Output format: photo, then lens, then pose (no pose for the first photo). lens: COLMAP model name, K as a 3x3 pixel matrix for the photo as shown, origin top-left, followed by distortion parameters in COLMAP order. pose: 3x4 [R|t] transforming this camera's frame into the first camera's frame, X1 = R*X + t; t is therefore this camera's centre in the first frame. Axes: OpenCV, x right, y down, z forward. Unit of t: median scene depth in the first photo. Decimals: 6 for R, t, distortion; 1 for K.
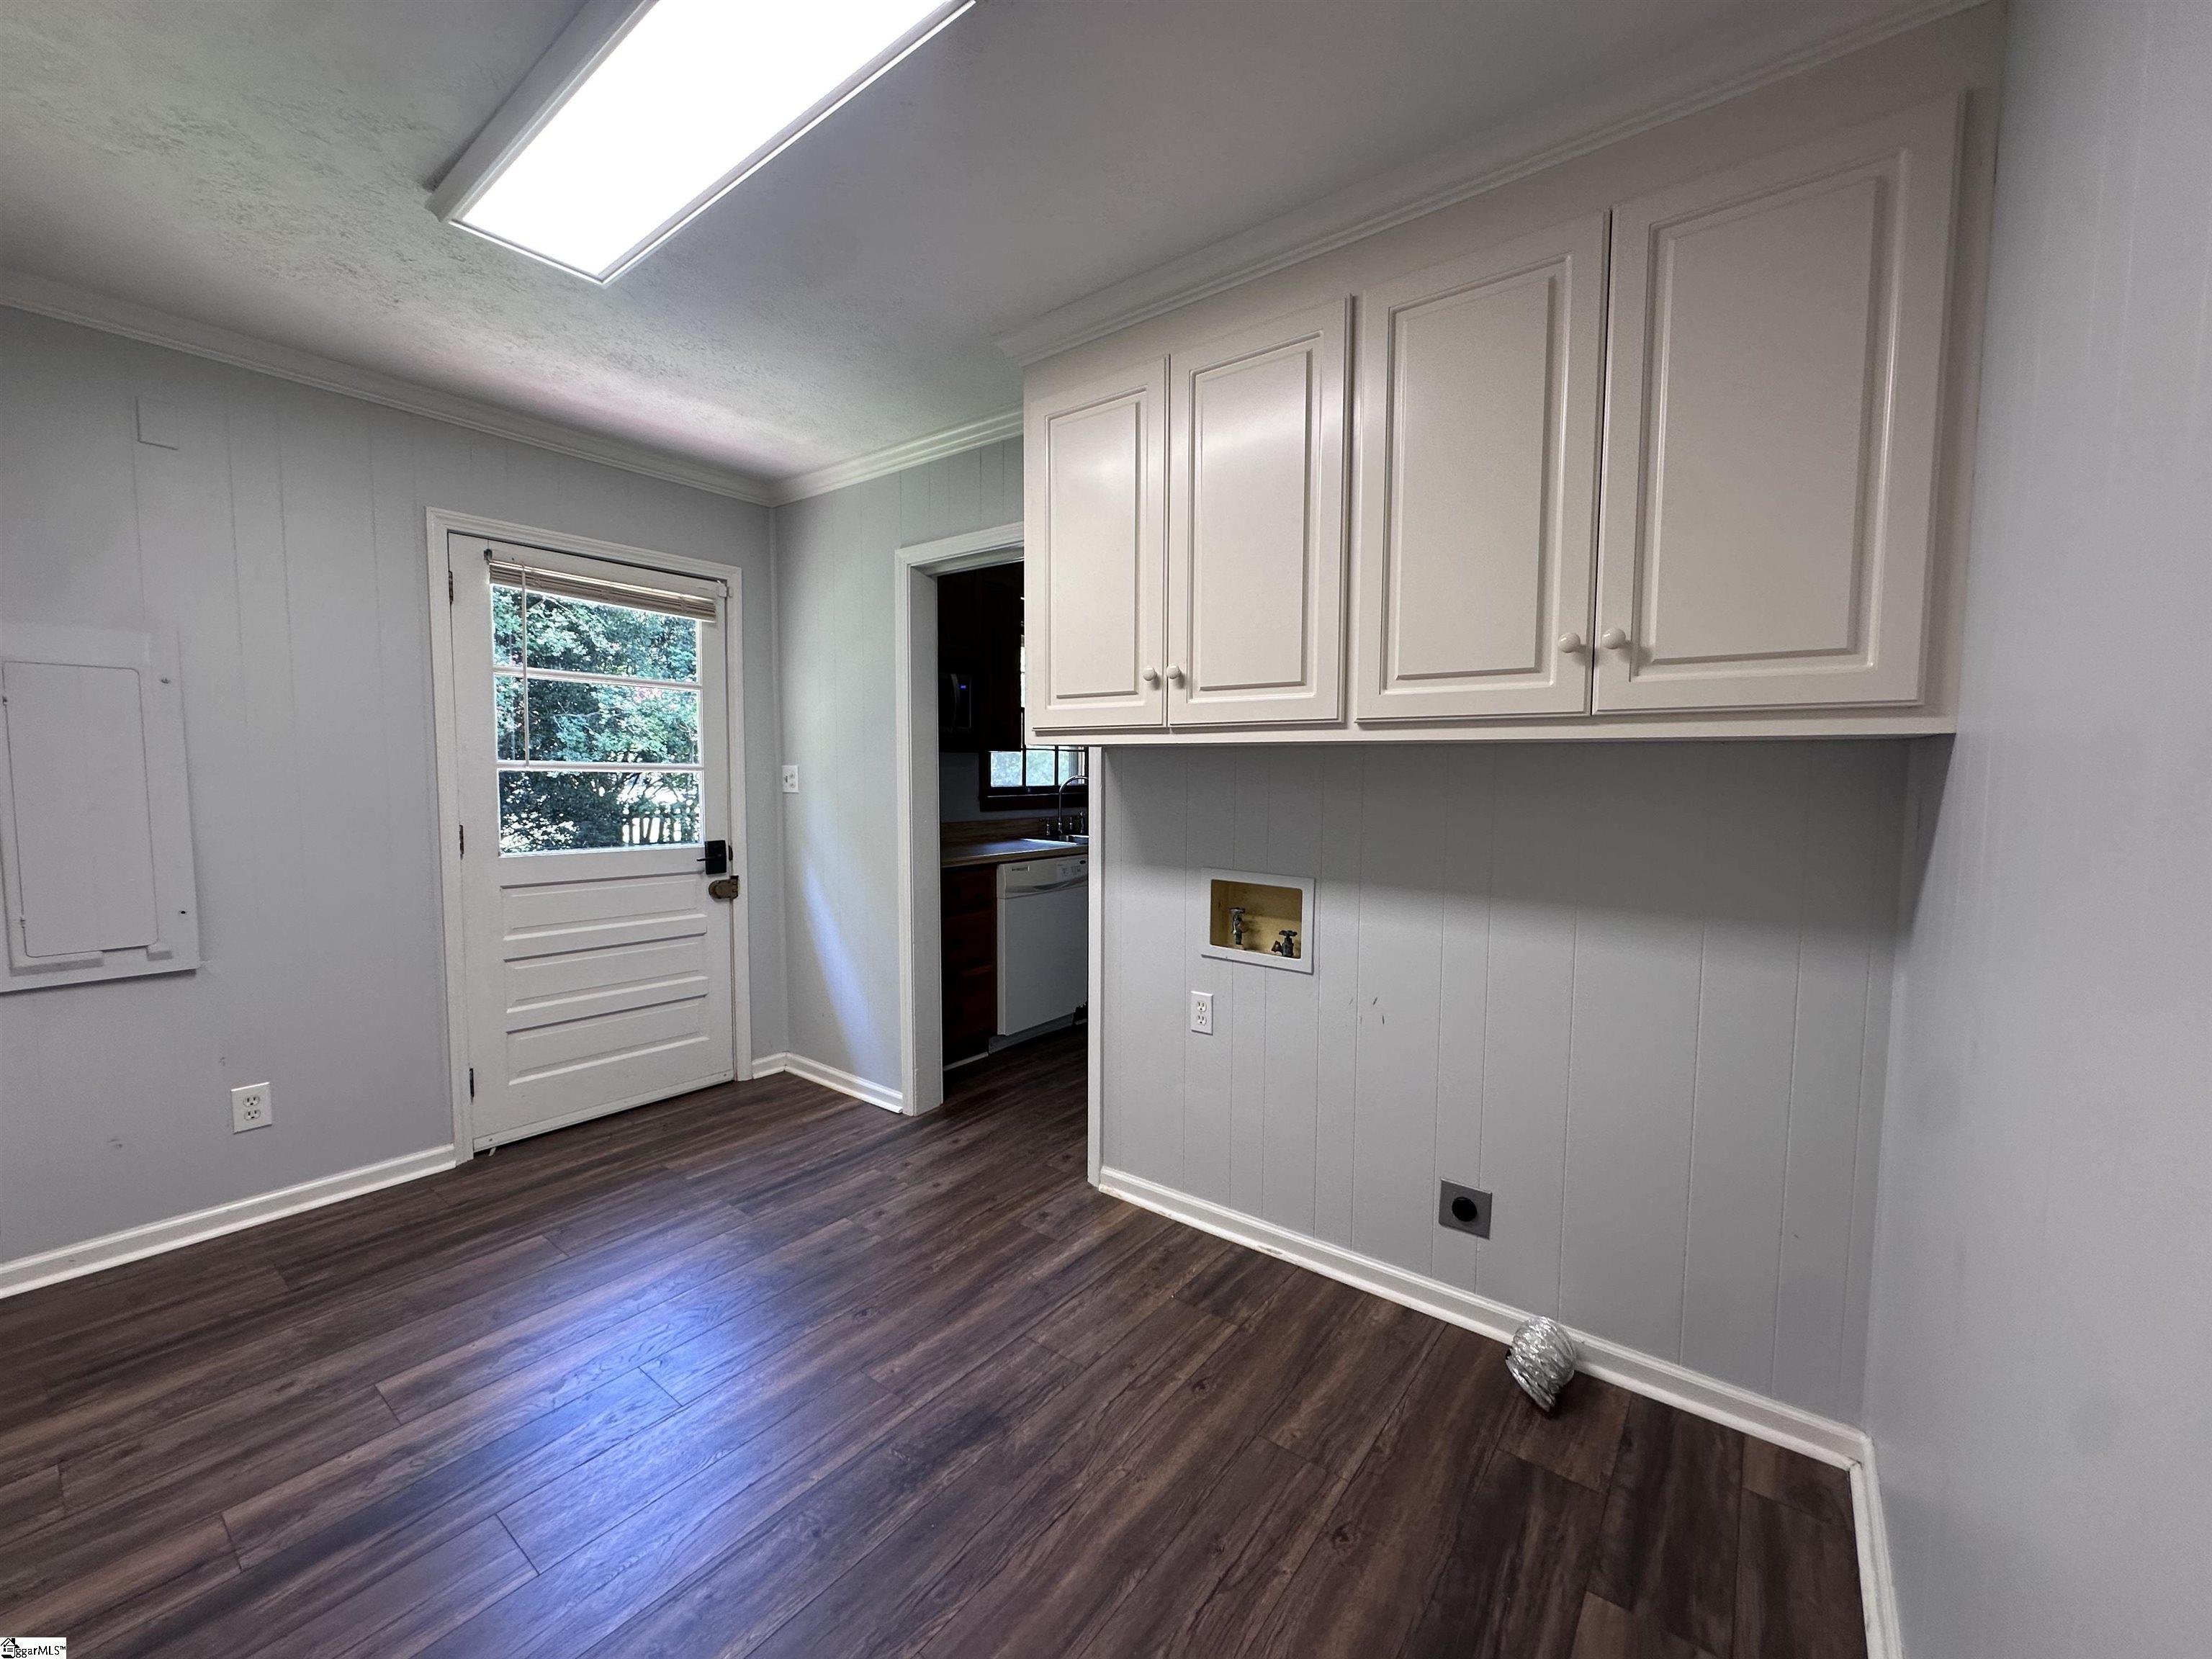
lens RADIAL K [[881.0, 0, 1103.3], [0, 881.0, 824.5], [0, 0, 1]] dist [-0.001641, -0.000181]
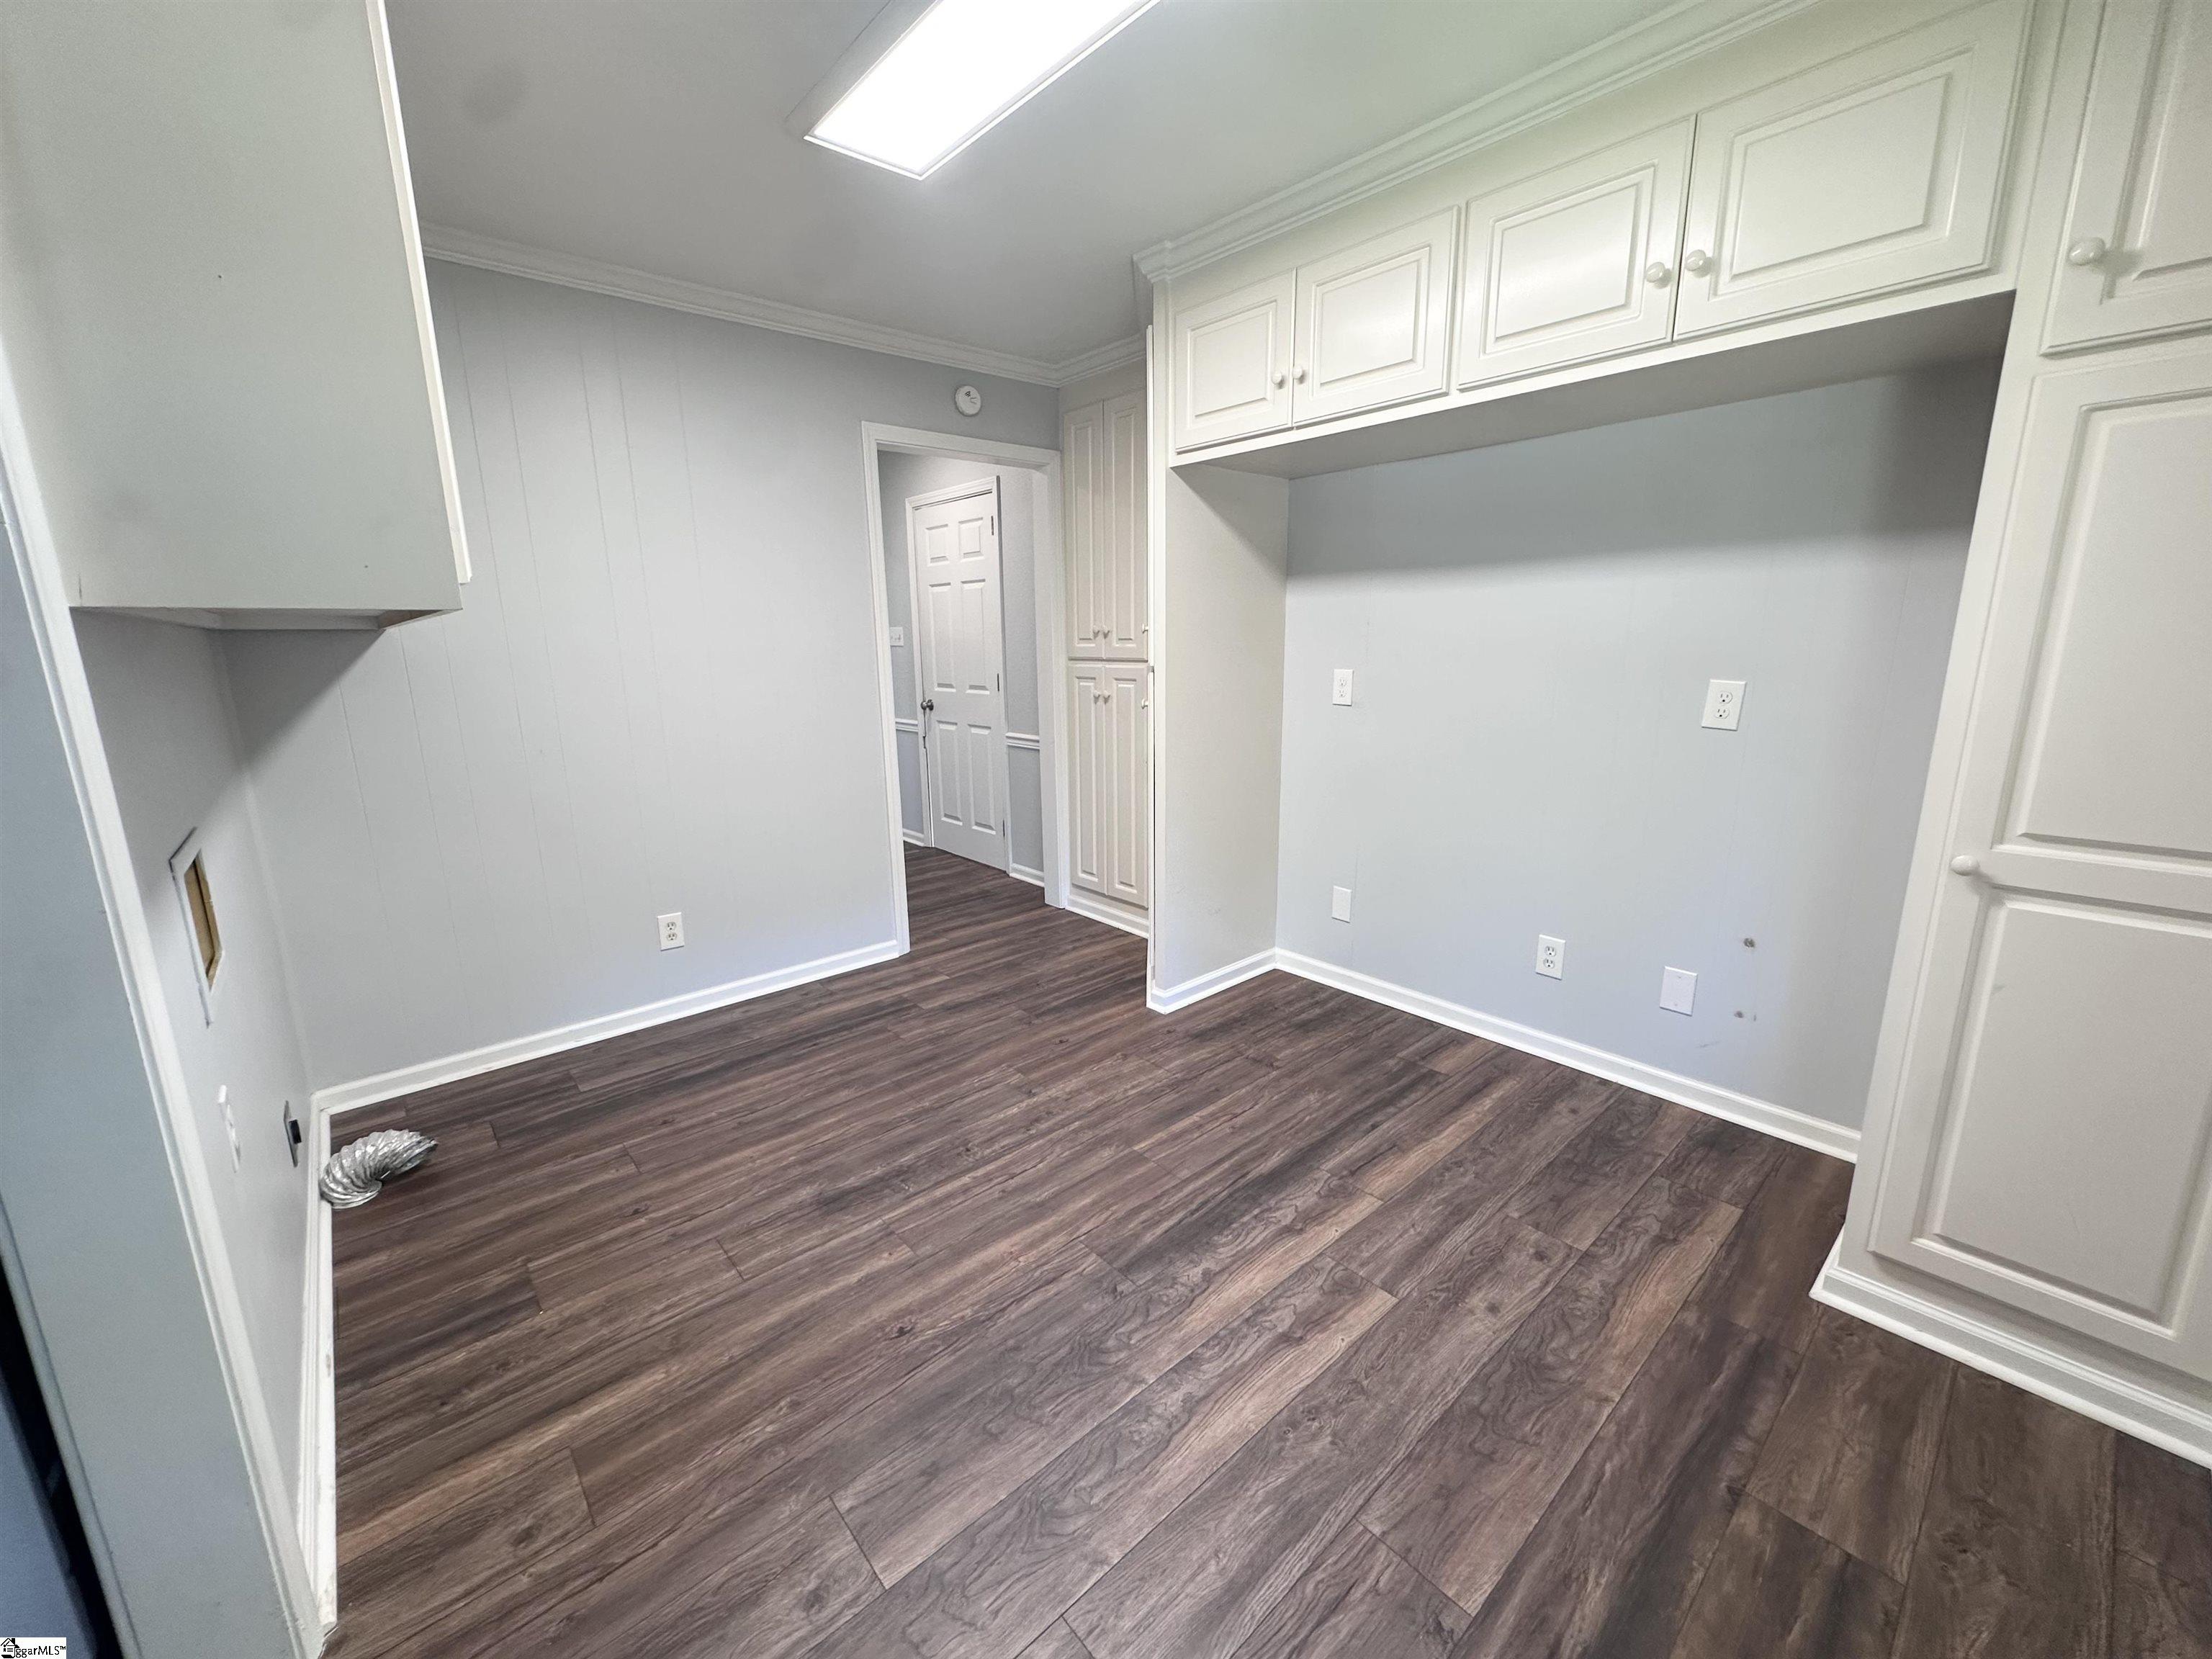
lens RADIAL K [[881.0, 0, 1103.3], [0, 881.0, 824.5], [0, 0, 1]] dist [-0.001641, -0.000181]
pose [[-0.980200, -0.034749, 0.194937, -0.672258], [0.020444, 0.961459, 0.274187, -0.131339], [-0.196952, 0.272743, -0.941712, 1.803044]]
